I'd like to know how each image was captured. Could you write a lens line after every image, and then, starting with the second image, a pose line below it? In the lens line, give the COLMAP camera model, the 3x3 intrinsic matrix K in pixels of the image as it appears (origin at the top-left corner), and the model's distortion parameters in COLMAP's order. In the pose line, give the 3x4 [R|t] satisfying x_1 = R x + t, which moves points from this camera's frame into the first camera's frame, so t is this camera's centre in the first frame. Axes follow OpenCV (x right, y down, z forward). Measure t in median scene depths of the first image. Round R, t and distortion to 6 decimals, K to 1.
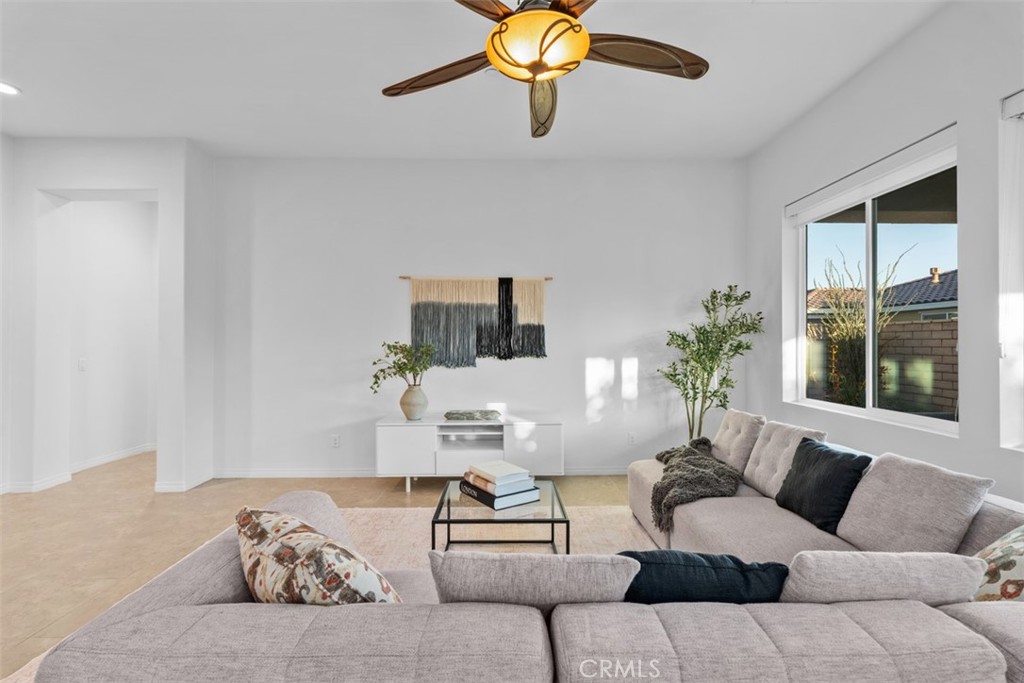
lens RADIAL K [[460.5, 0, 515.3], [0, 460.5, 340.3], [0, 0, 1]] dist [-0.000535, -0.000429]
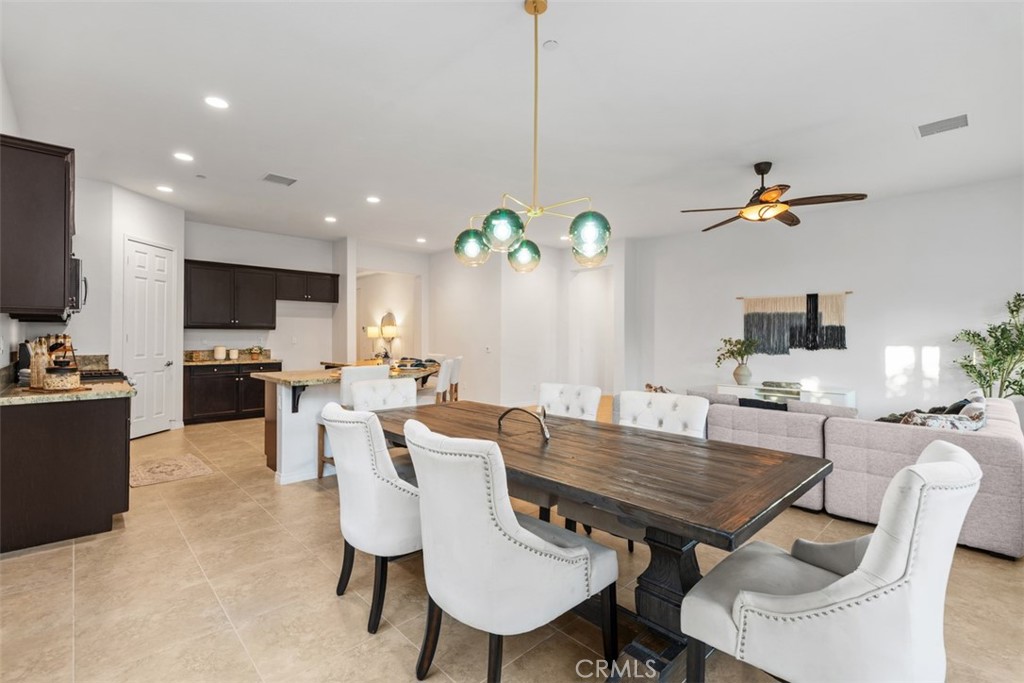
lens RADIAL K [[460.5, 0, 510.3], [0, 460.5, 337.2], [0, 0, 1]] dist [-0.000535, -0.000429]
pose [[0.668852, 0.002052, -0.743393, 0.424952], [0.006626, 0.999940, 0.008721, -0.018495], [0.743366, -0.010759, 0.668798, -0.688691]]
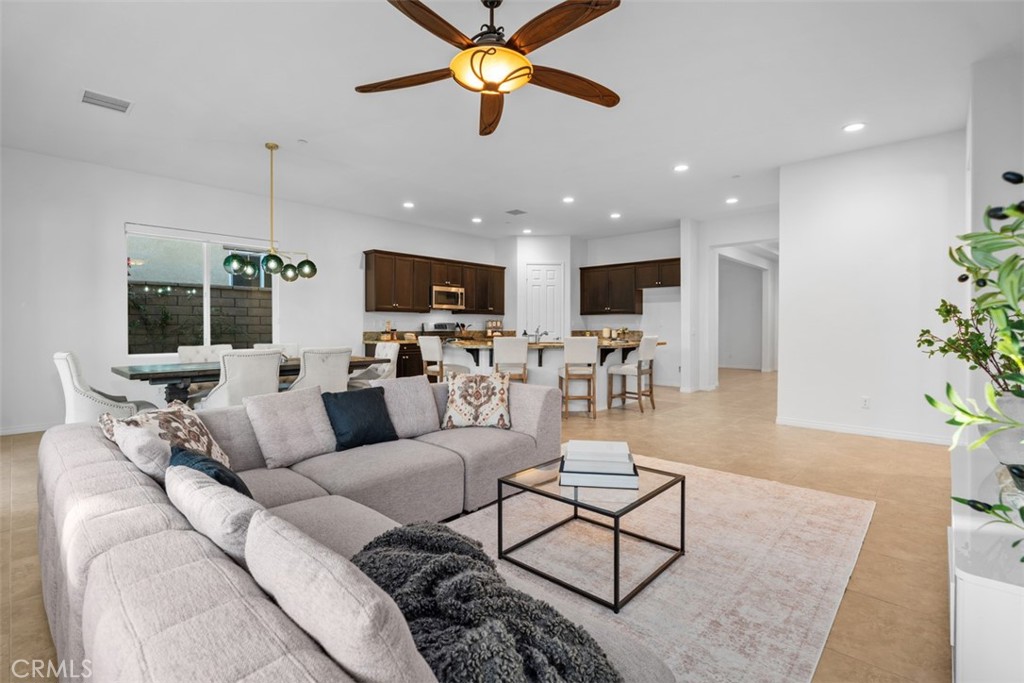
lens RADIAL K [[460.5, 0, 506.7], [0, 460.5, 333.9], [0, 0, 1]] dist [-0.000535, -0.000429]
pose [[-0.711289, 0.015129, -0.702736, 0.390513], [0.013230, 0.999879, 0.008134, 0.028060], [0.702775, -0.003512, -0.711404, 0.887009]]
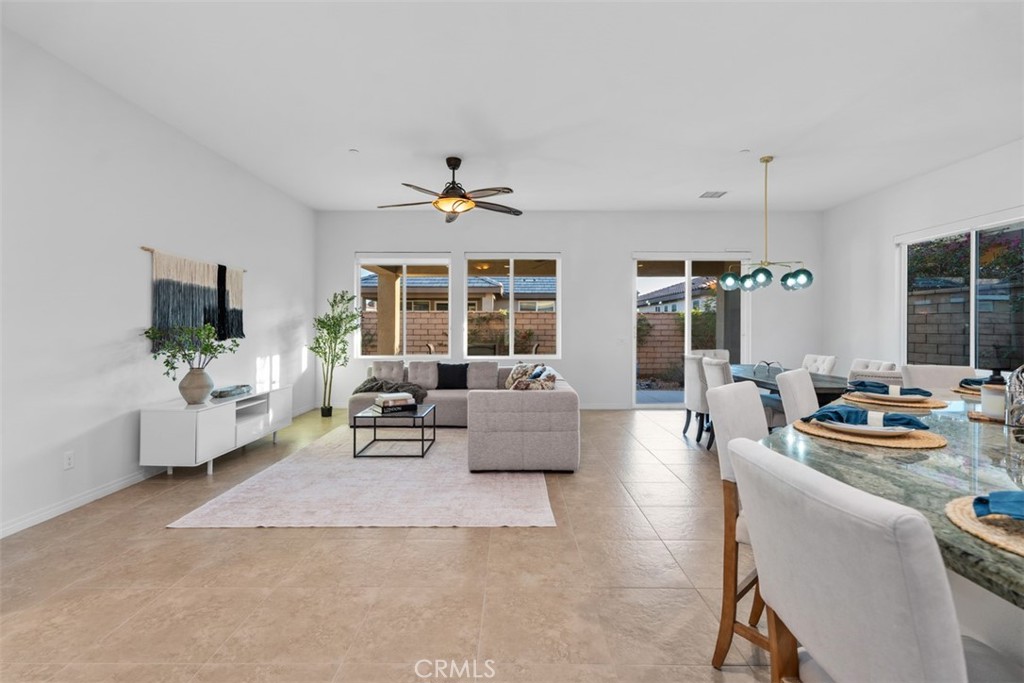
lens RADIAL K [[460.5, 0, 528.3], [0, 460.5, 339.5], [0, 0, 1]] dist [-0.000535, -0.000429]
pose [[0.001116, -0.022493, 0.999746, -1.097881], [-0.018004, 0.999585, 0.022509, 0.000518], [-0.999837, -0.018024, 0.000711, 0.284735]]
